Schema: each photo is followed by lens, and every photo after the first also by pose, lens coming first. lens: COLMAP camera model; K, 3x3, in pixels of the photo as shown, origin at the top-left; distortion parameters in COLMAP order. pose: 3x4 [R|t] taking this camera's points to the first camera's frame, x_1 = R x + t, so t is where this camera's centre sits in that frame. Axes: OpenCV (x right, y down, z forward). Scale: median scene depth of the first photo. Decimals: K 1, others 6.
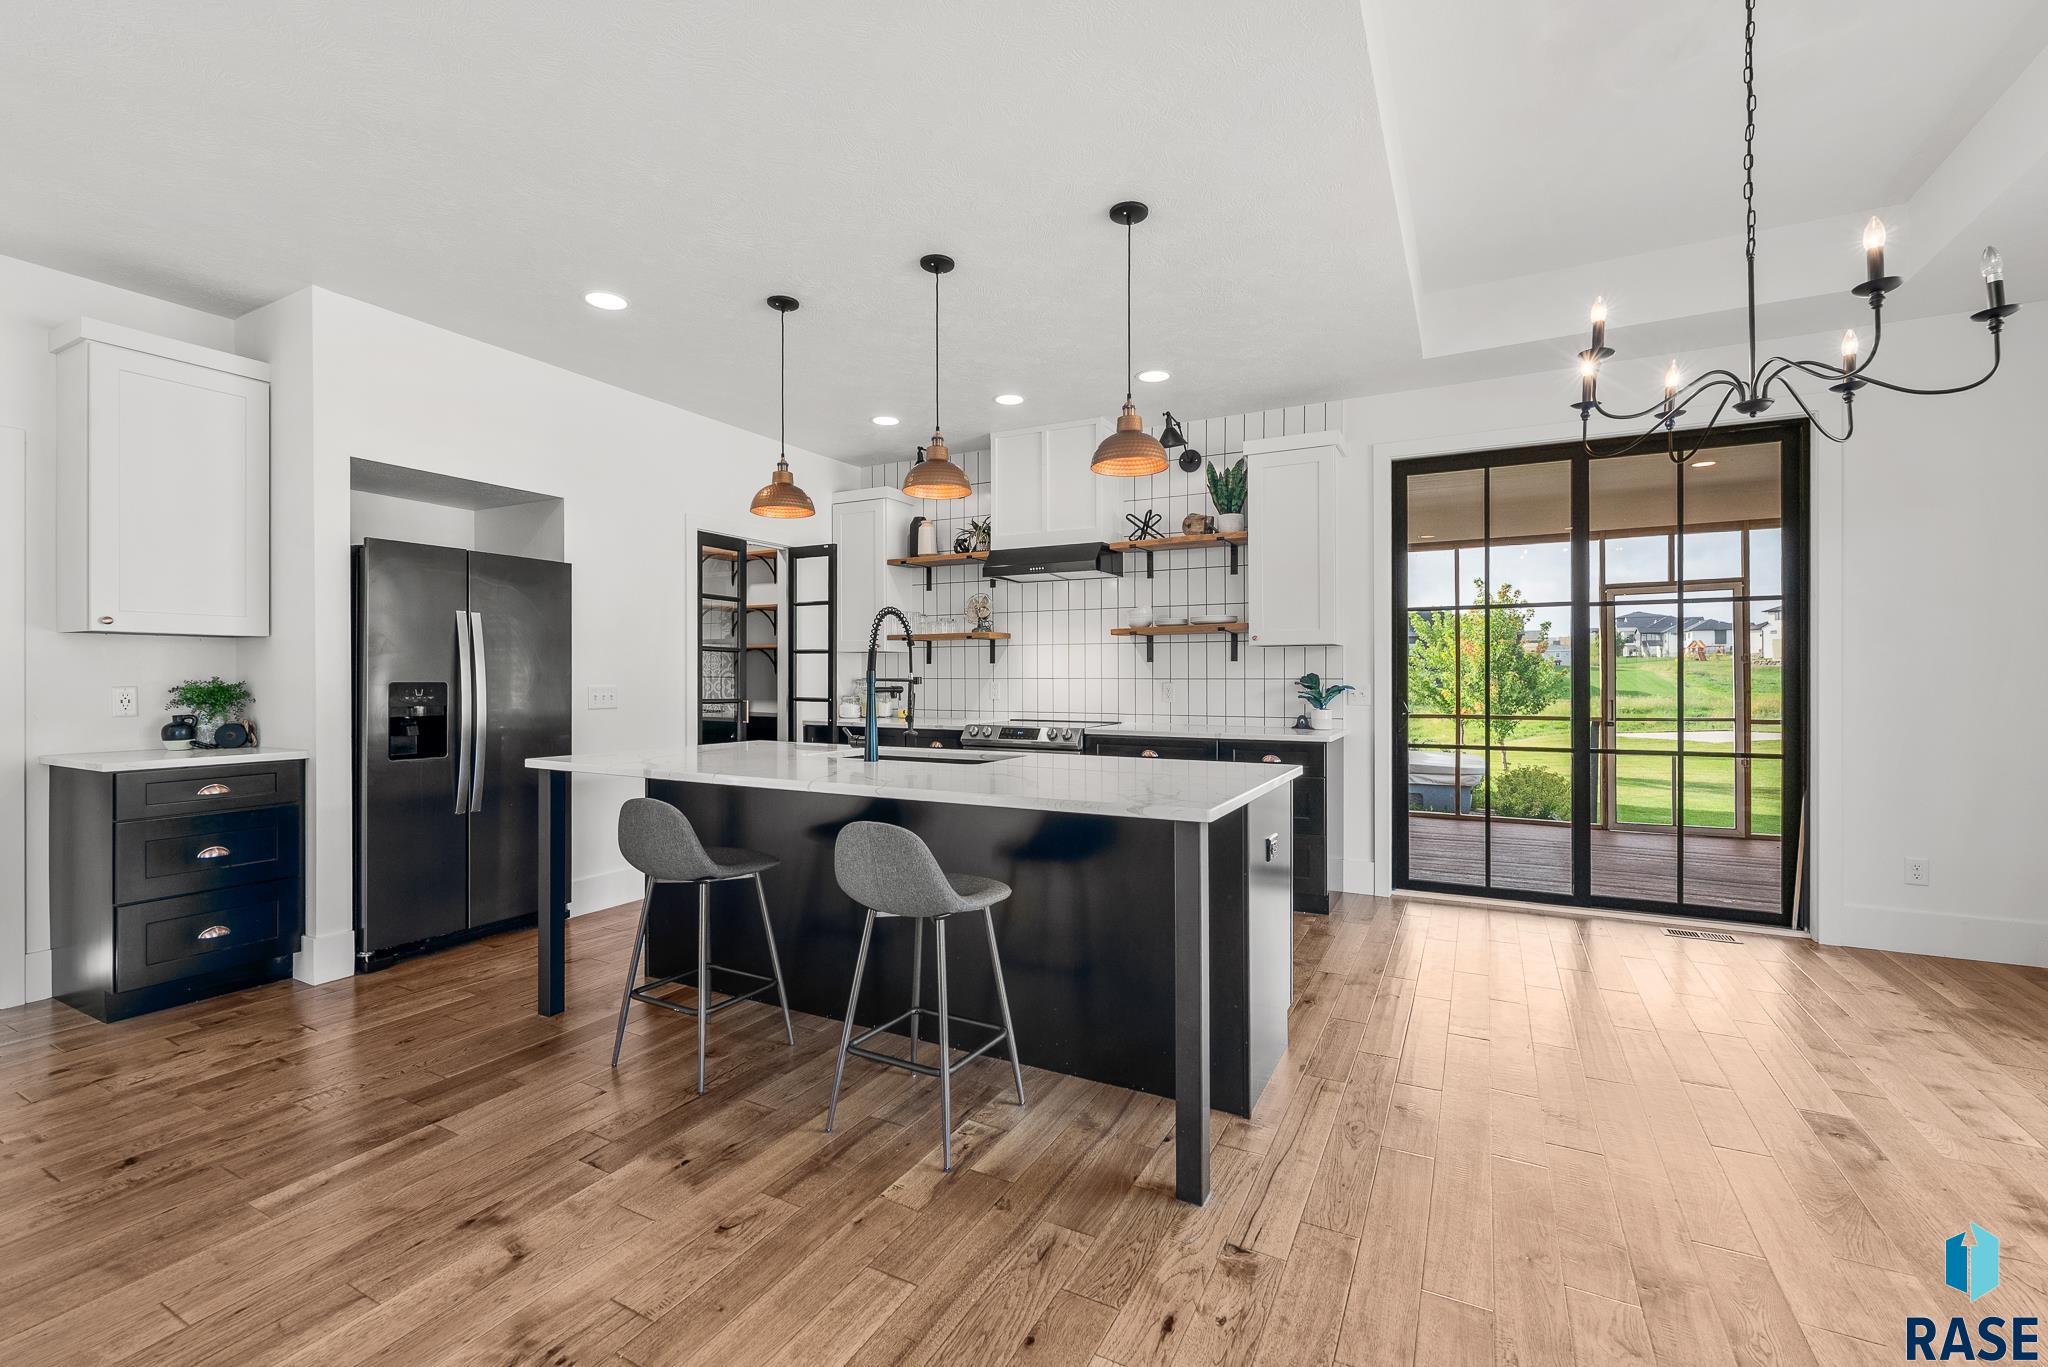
lens RADIAL K [[872.2, 0, 1017.6], [0, 872.2, 676.6], [0, 0, 1]] dist [-0.000751, -0.000122]
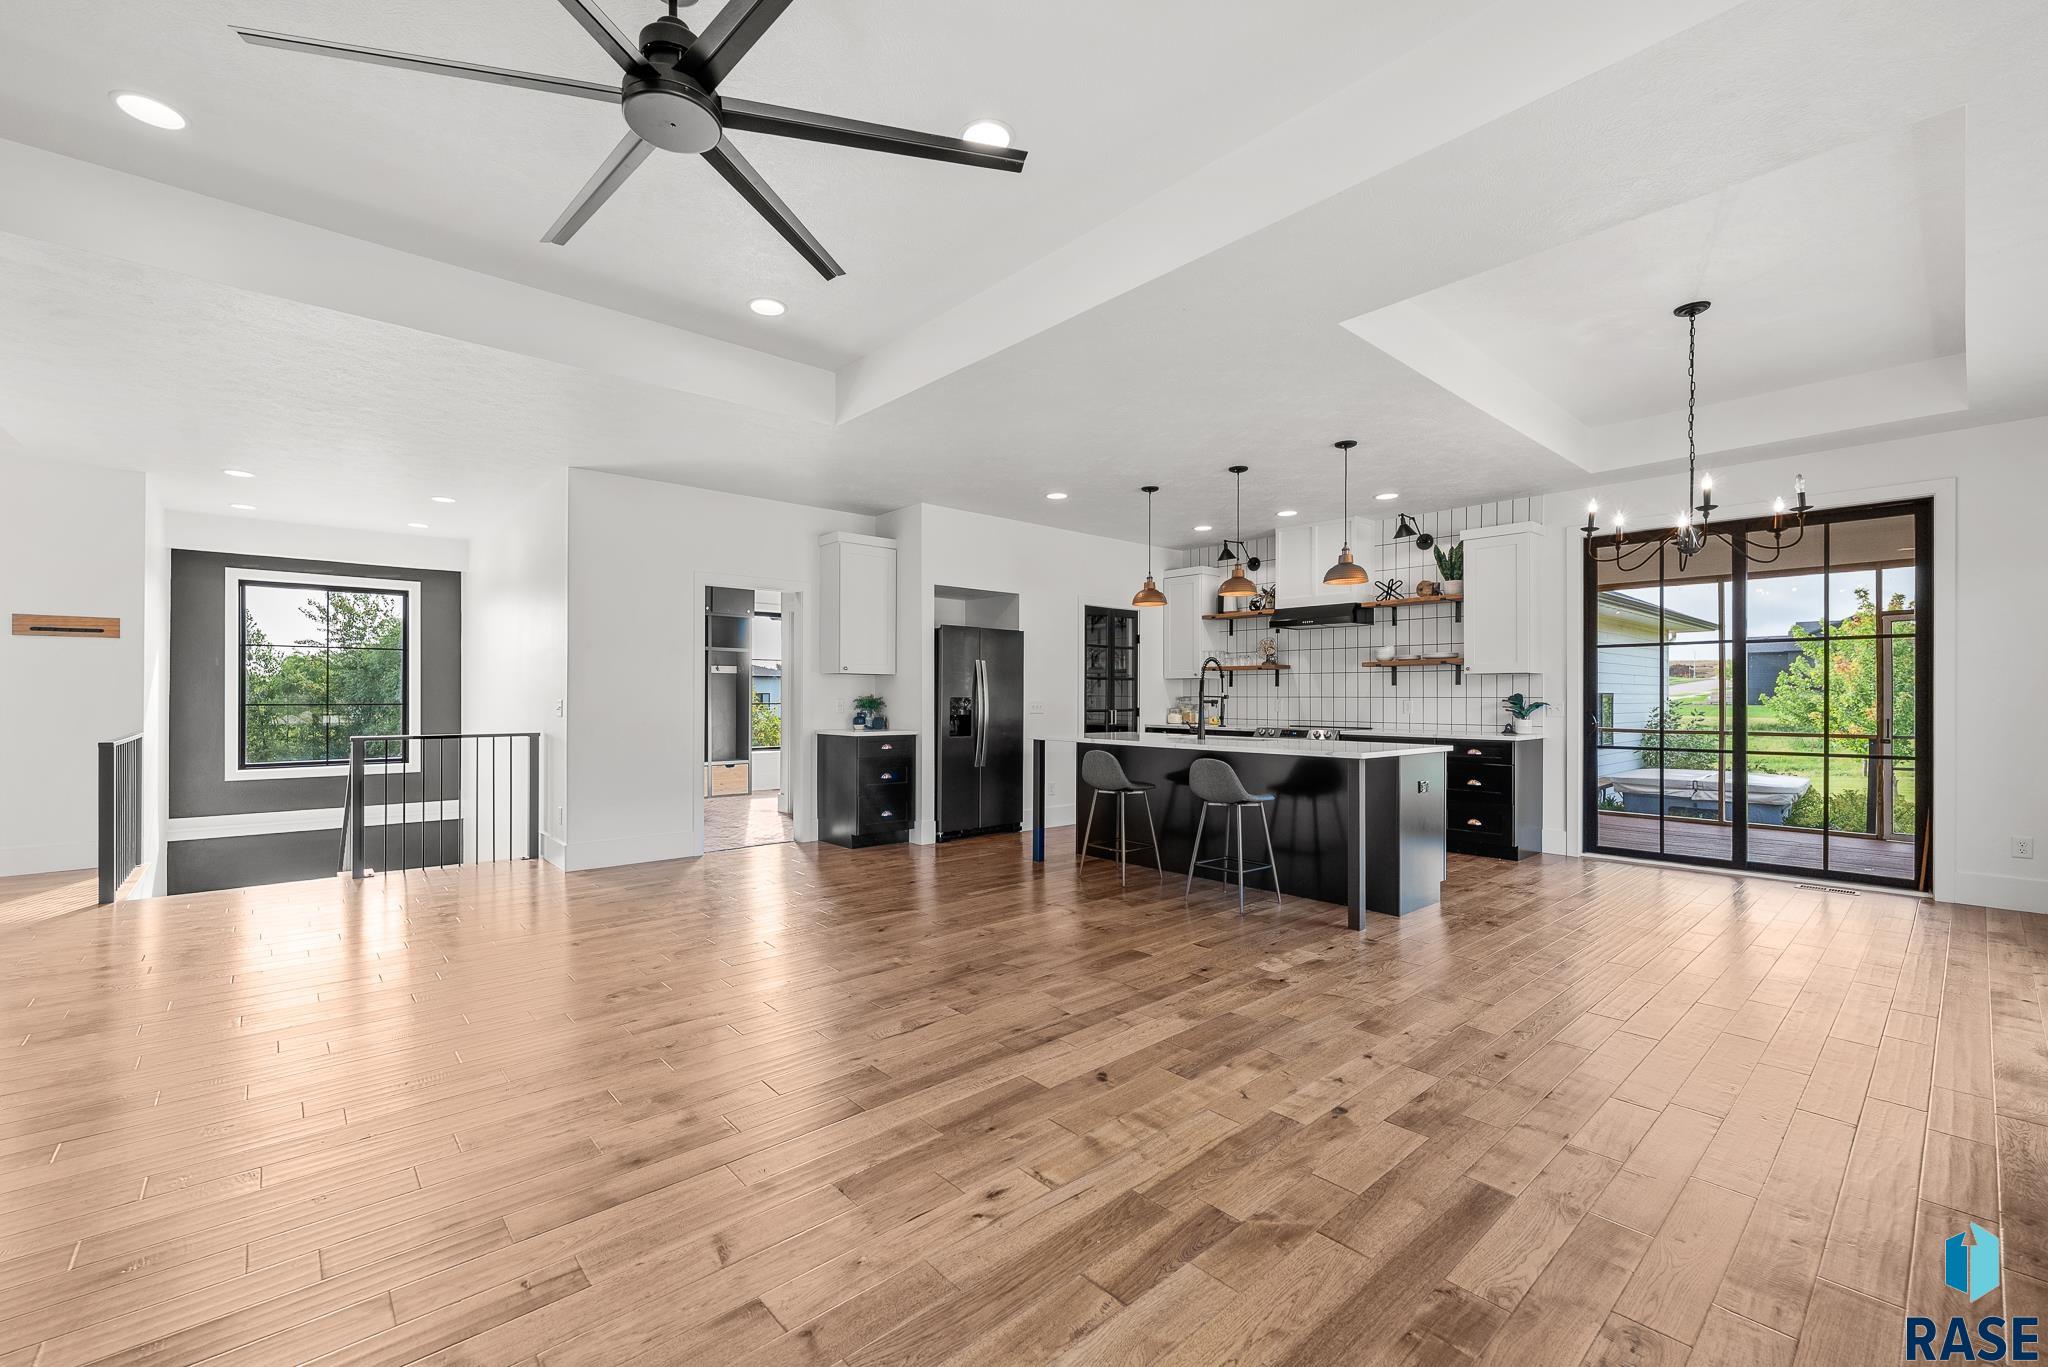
lens RADIAL K [[844.7, 0, 994.3], [0, 844.7, 696.3], [0, 0, 1]] dist [-0.000171, -0.000004]
pose [[0.932055, 0.003075, -0.362303, 0.049125], [-0.003227, 0.999995, 0.000187, 0.002905], [0.362302, 0.000995, 0.932060, -0.551671]]
